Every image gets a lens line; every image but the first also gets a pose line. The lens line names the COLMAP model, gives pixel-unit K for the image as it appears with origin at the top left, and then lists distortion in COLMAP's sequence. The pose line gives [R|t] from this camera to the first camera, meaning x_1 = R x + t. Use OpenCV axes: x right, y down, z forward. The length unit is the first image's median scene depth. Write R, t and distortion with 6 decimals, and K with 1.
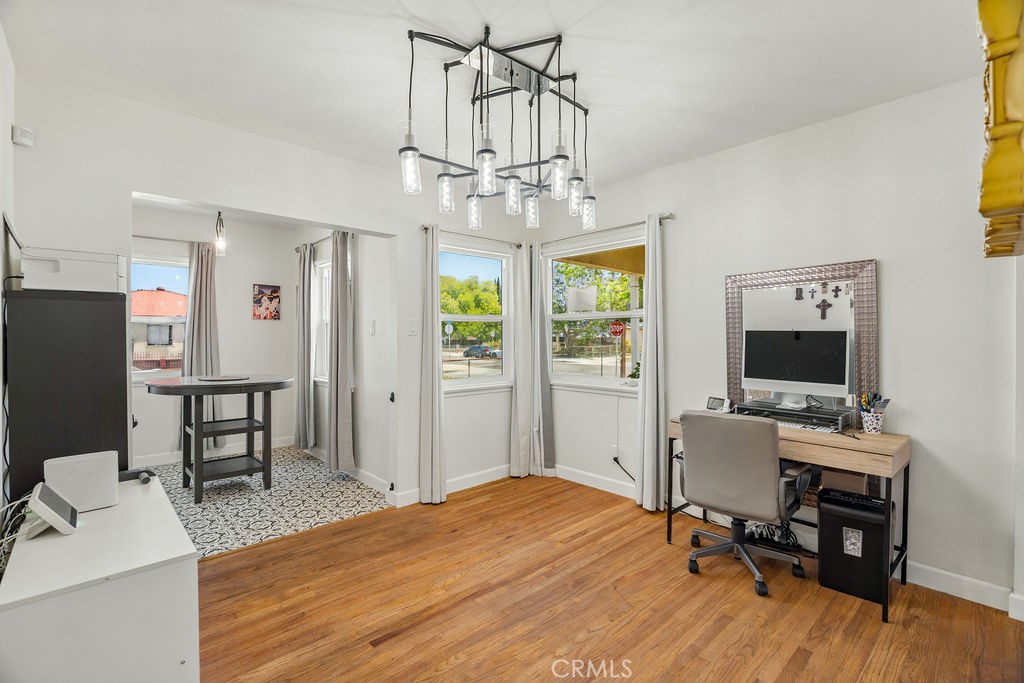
lens RADIAL K [[464.3, 0, 514.0], [0, 464.3, 335.6], [0, 0, 1]] dist [-0.005121, 0.000299]
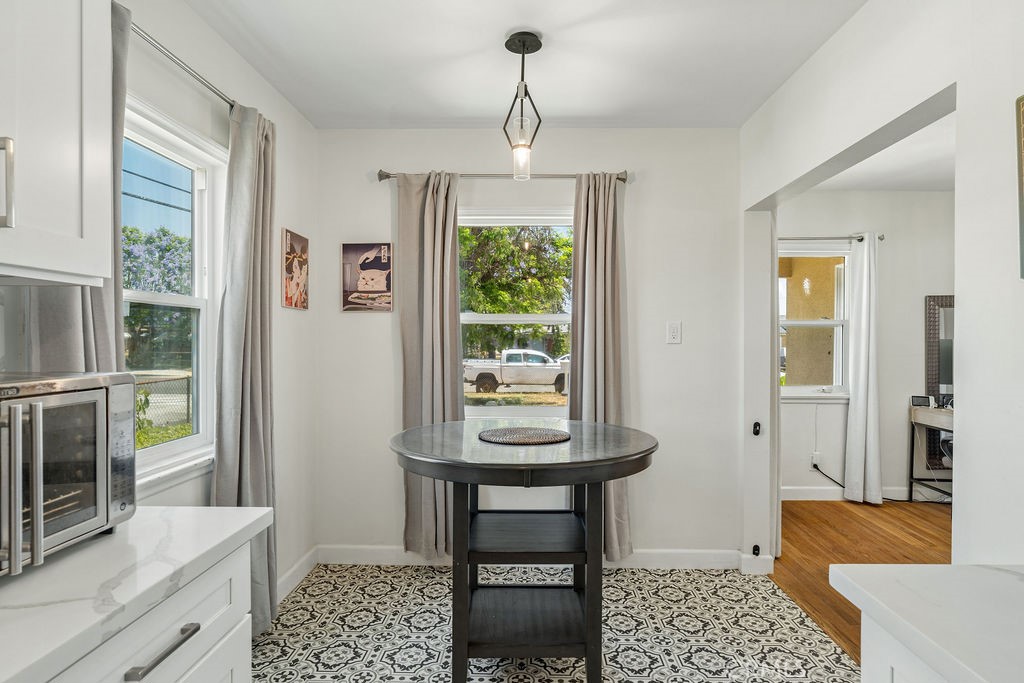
lens RADIAL K [[553.8, 0, 529.2], [0, 553.8, 345.7], [0, 0, 1]] dist [-0.001732, -0.000620]
pose [[0.688785, -0.003555, 0.724957, -1.376732], [-0.006268, 0.999921, 0.010859, -0.008005], [-0.724939, -0.012024, 0.688708, 0.789545]]
